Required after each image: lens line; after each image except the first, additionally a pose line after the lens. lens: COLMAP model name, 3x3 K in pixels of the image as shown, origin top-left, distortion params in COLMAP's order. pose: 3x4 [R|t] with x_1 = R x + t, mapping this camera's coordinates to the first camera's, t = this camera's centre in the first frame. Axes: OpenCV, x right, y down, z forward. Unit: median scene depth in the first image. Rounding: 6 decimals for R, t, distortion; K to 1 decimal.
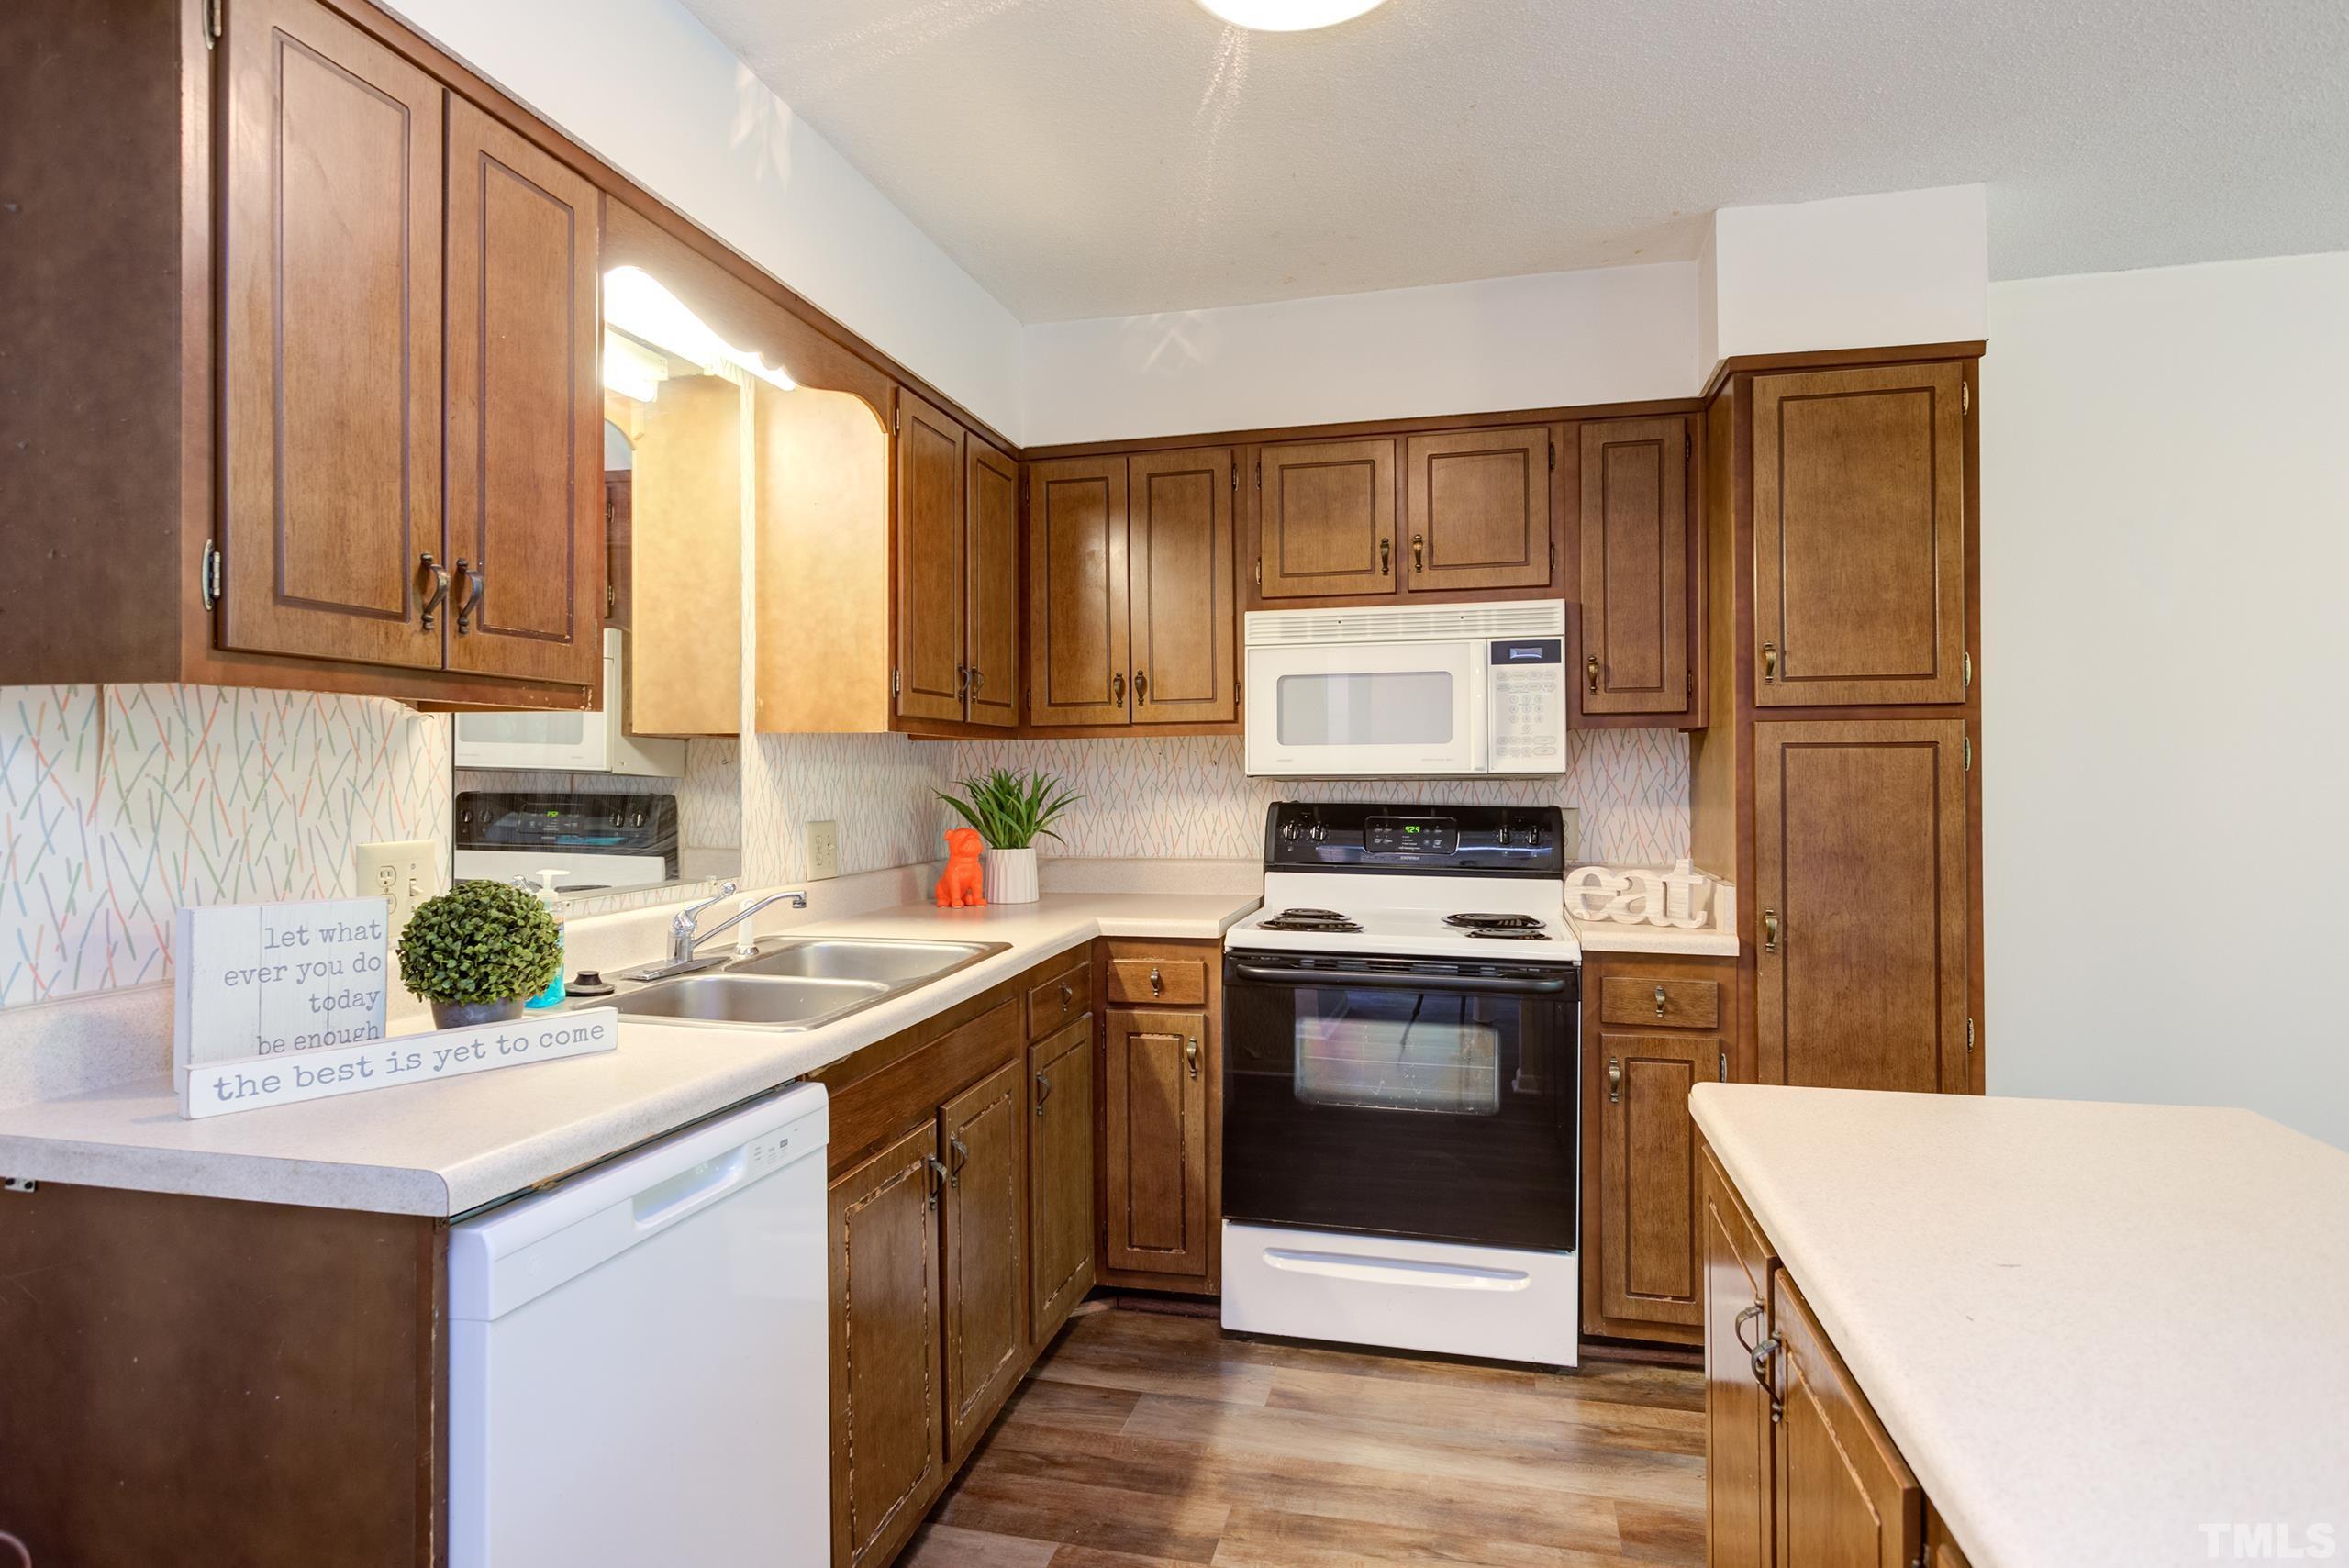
lens RADIAL K [[1298.1, 0, 1184.4], [0, 1298.1, 772.6], [0, 0, 1]] dist [0.015205, 0.001870]
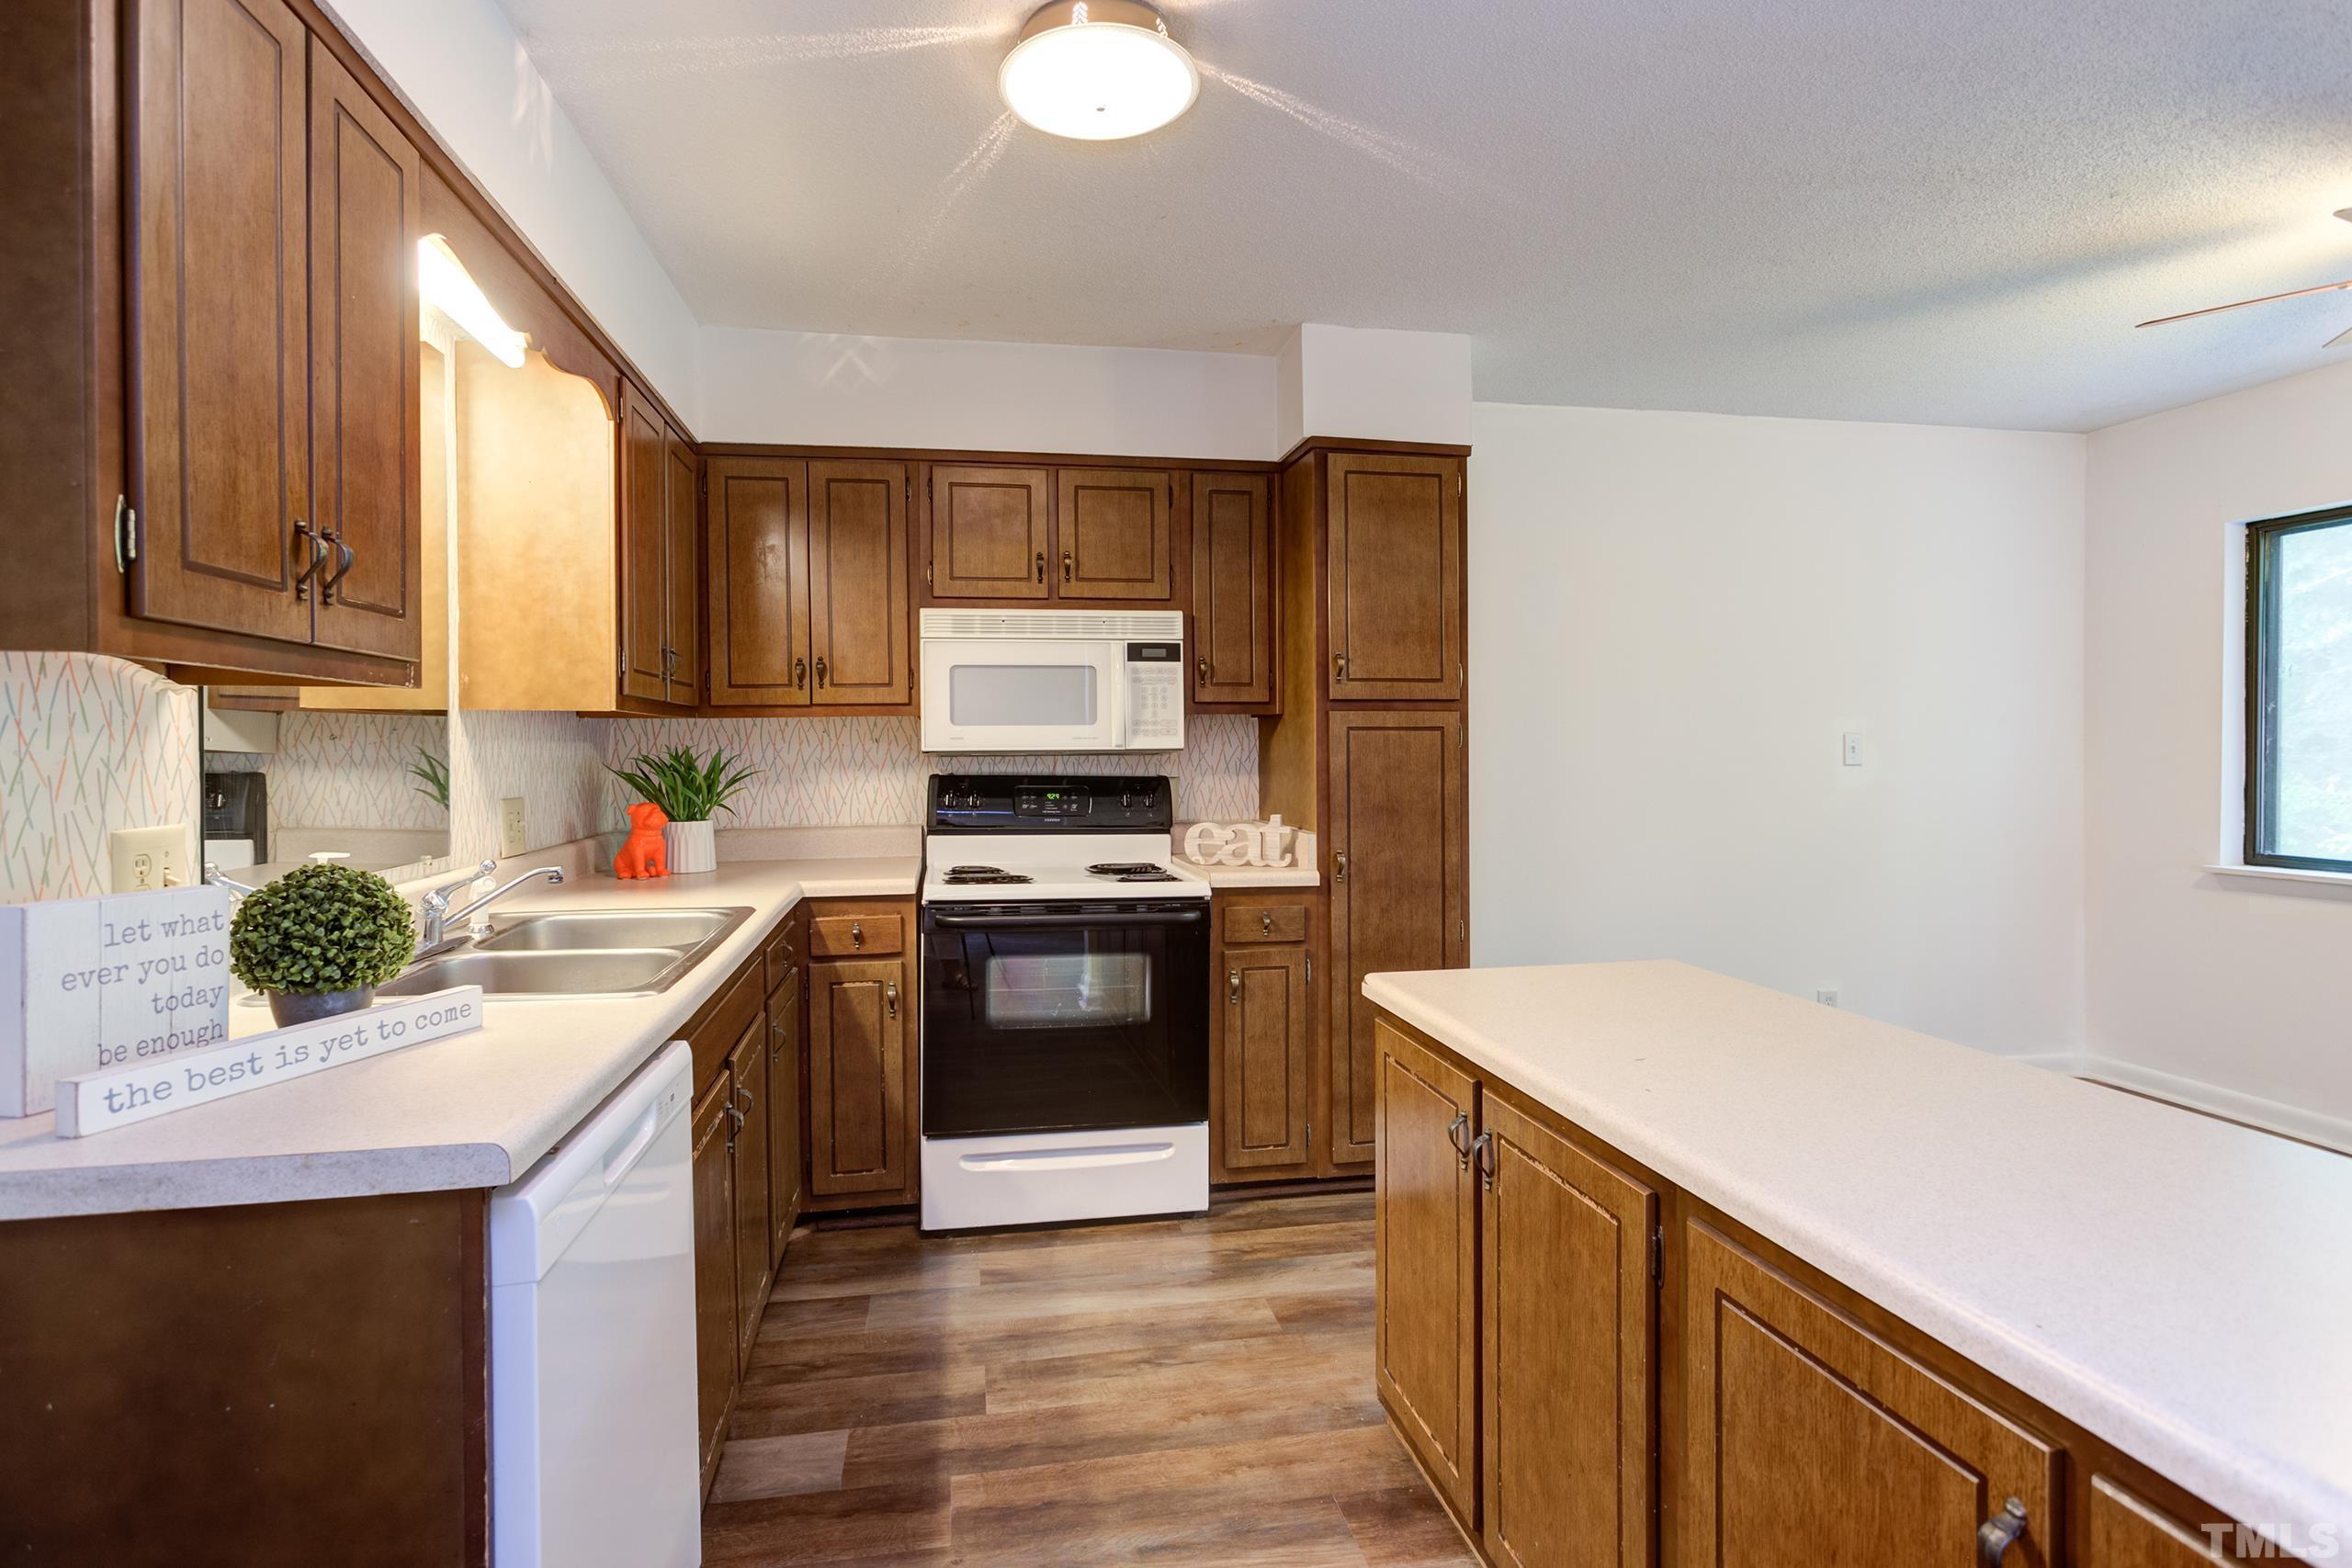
lens RADIAL K [[1143.1, 0, 1172.2], [0, 1143.1, 765.1], [0, 0, 1]] dist [0.001741, 0.008104]
pose [[0.913665, -0.007047, 0.406406, -0.191537], [0.000921, 0.999883, 0.015265, -0.001180], [-0.406466, -0.013573, 0.913565, -0.012326]]
